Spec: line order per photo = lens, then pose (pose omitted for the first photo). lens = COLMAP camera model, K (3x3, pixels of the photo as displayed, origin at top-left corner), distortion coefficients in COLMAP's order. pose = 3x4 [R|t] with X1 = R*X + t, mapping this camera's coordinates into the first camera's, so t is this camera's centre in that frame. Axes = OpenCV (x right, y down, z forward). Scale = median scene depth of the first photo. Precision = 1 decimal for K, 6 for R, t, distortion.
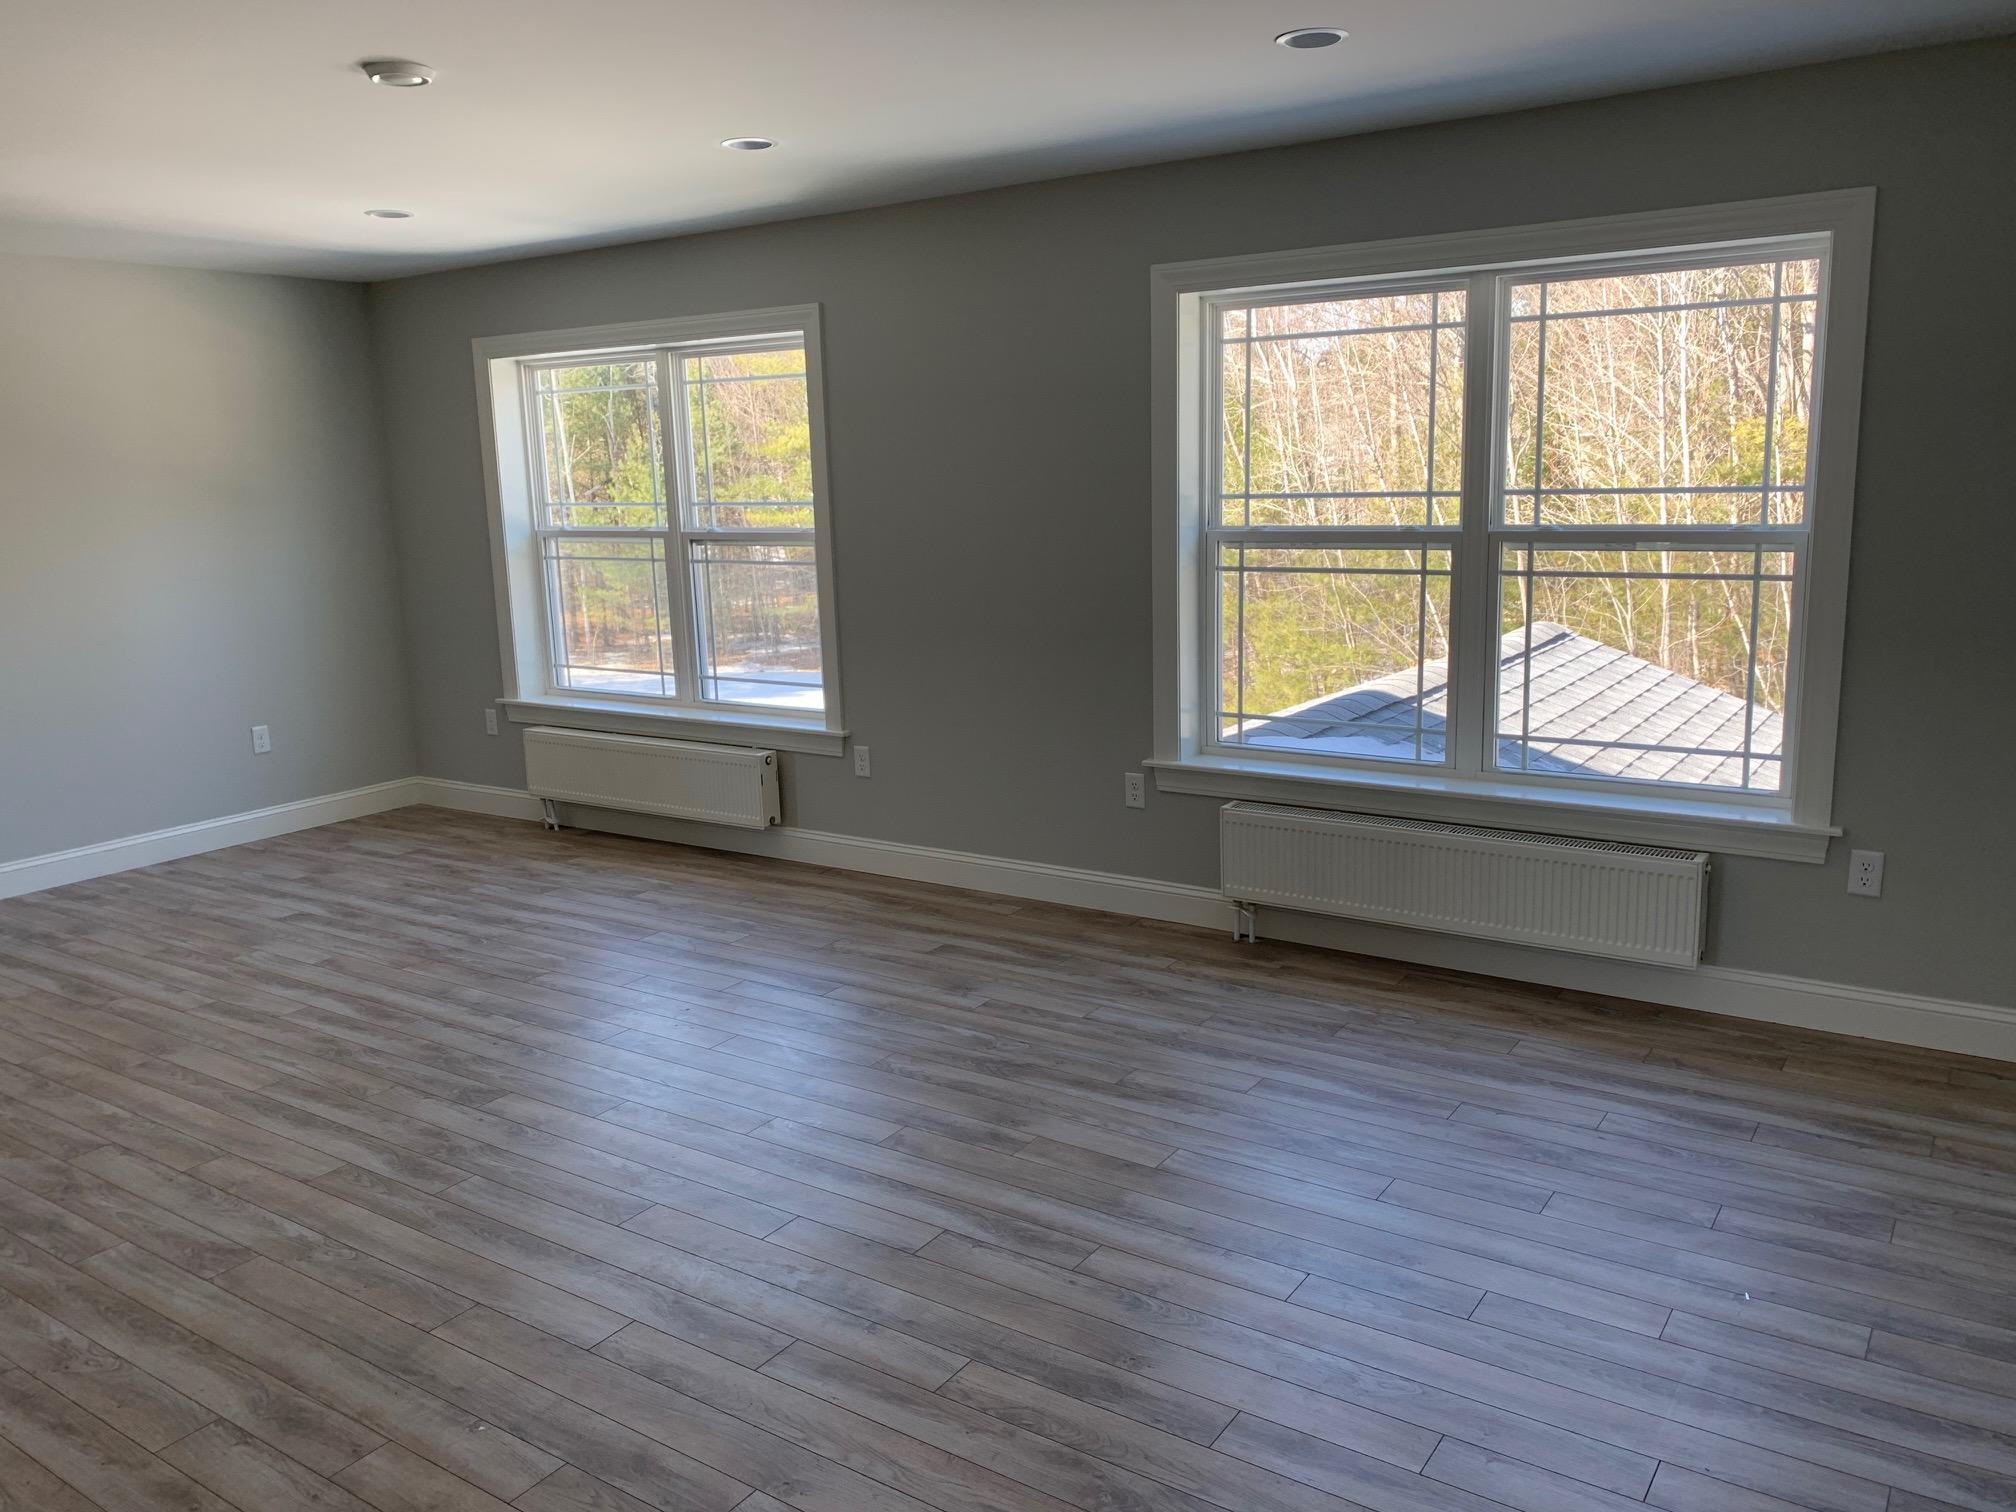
lens RADIAL K [[1562.8, 0, 1001.0], [0, 1562.8, 742.6], [0, 0, 1]] dist [0.004920, -0.004058]
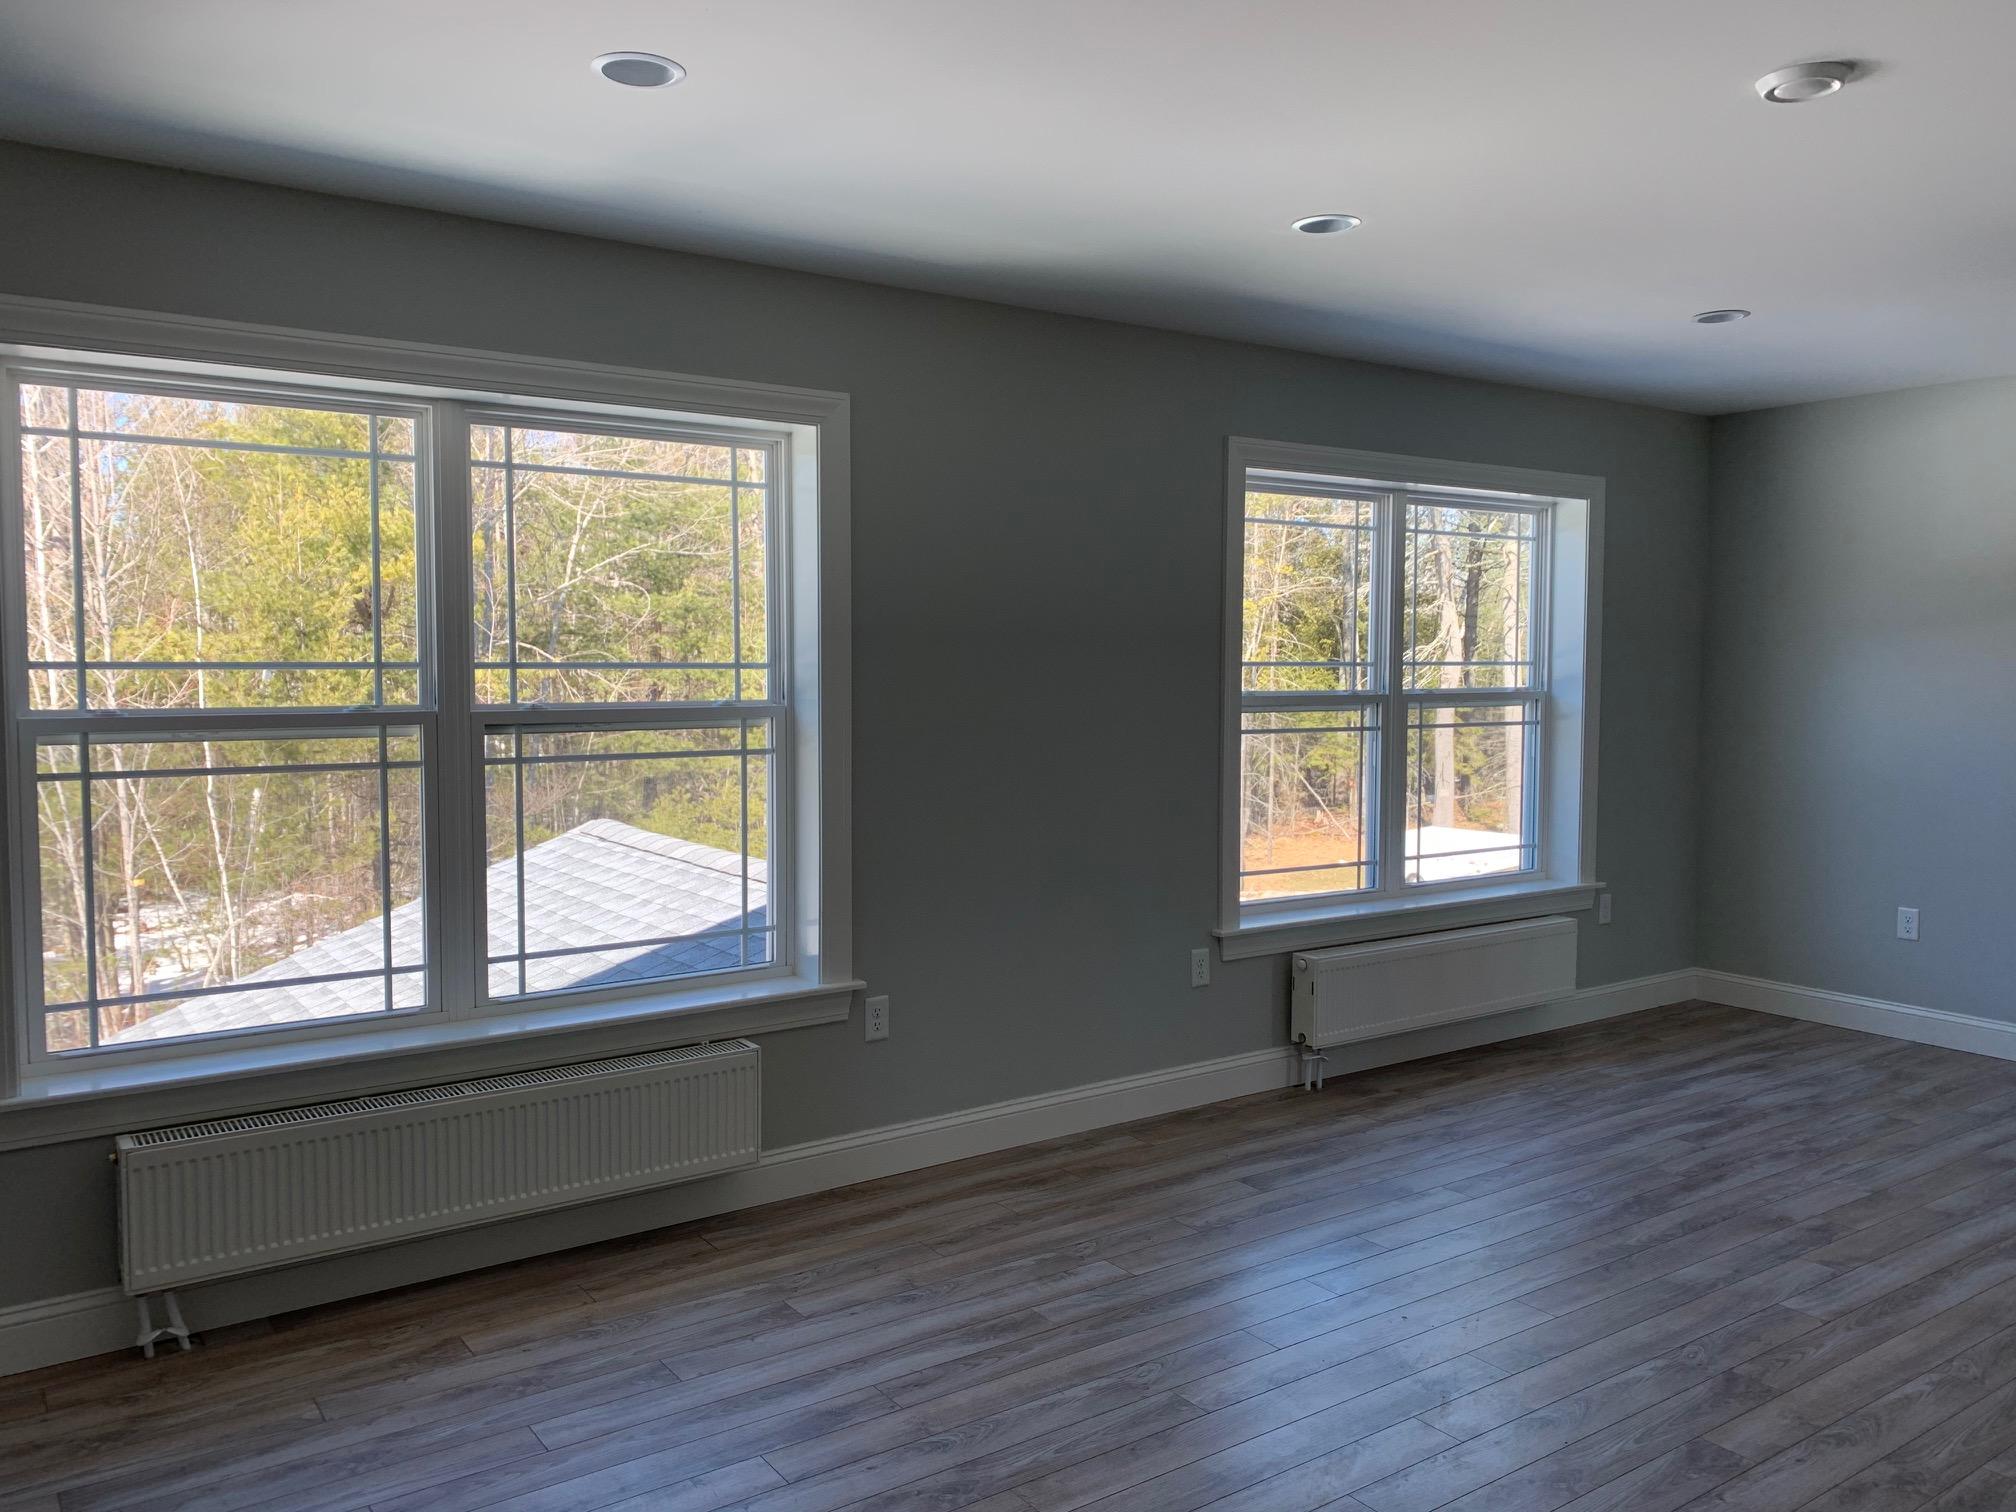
lens RADIAL K [[1668.8, 0, 1000.8], [0, 1668.8, 765.4], [0, 0, 1]] dist [-0.019792, 0.003331]
pose [[0.335660, -0.047687, 0.940775, -0.850711], [0.156982, 0.987584, -0.005950, -0.096494], [-0.928810, 0.149682, 0.338979, 0.746010]]
